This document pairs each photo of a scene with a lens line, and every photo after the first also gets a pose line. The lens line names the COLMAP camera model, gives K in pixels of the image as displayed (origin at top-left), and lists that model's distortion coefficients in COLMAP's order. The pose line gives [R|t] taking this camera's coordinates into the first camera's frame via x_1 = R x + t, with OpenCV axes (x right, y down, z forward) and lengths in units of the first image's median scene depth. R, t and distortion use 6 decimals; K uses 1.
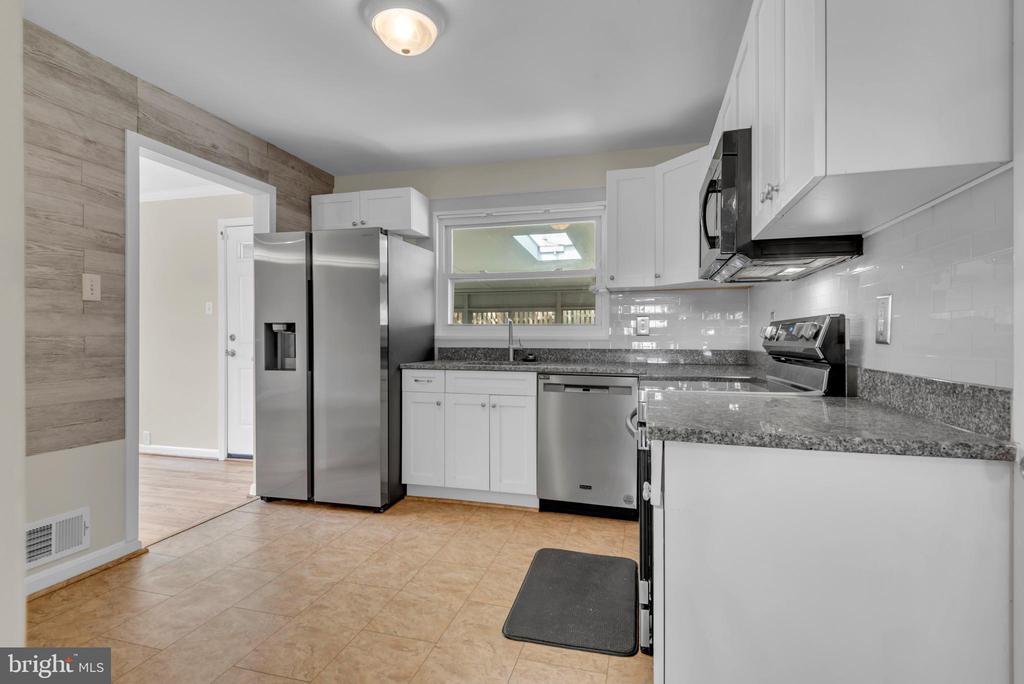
lens RADIAL K [[496.5, 0, 512.1], [0, 496.5, 338.7], [0, 0, 1]] dist [0.010786, -0.008108]
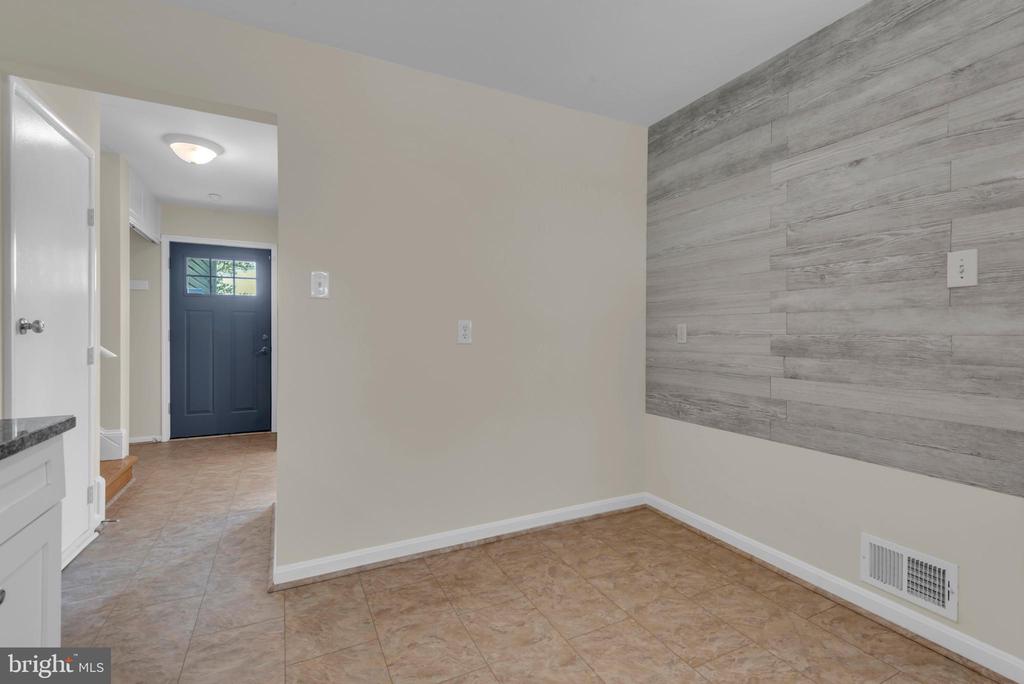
lens RADIAL K [[462.7, 0, 508.8], [0, 462.7, 335.8], [0, 0, 1]] dist [0.027509, -0.009136]
pose [[-0.751713, -0.002216, -0.659487, 0.083173], [-0.005469, 0.999981, 0.002874, -0.002170], [0.659468, 0.005767, -0.751711, 0.805385]]
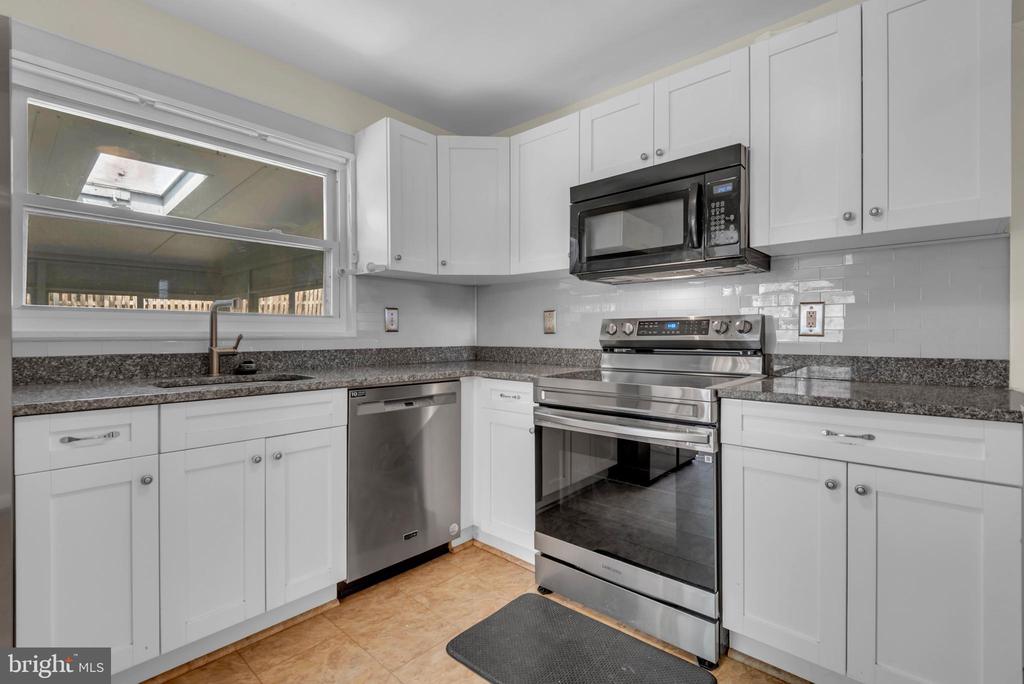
lens RADIAL K [[462.7, 0, 559.6], [0, 462.7, 335.9], [0, 0, 1]] dist [0.027509, -0.009136]
pose [[0.467977, -0.007095, 0.883712, -0.367878], [0.007790, 0.999962, 0.003903, -0.000108], [-0.883706, 0.005057, 0.468015, 0.486644]]
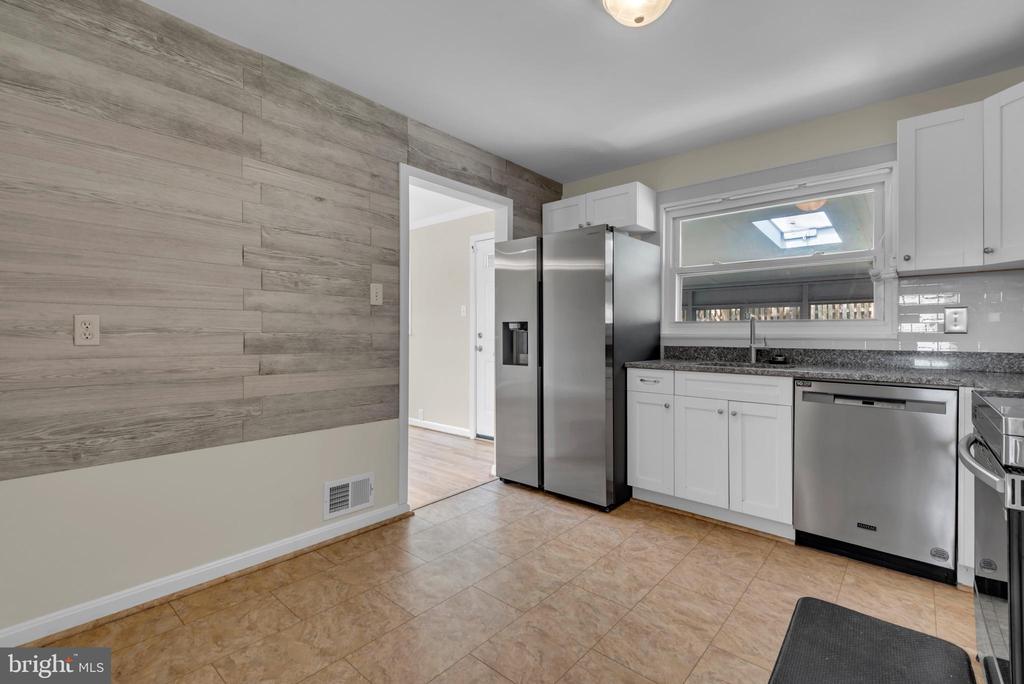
lens RADIAL K [[462.7, 0, 507.1], [0, 462.7, 335.9], [0, 0, 1]] dist [0.027509, -0.009136]
pose [[0.896140, 0.002189, -0.443766, -0.032643], [-0.003080, 0.999994, -0.001288, 0.000317], [0.443761, 0.002521, 0.896142, 0.085815]]
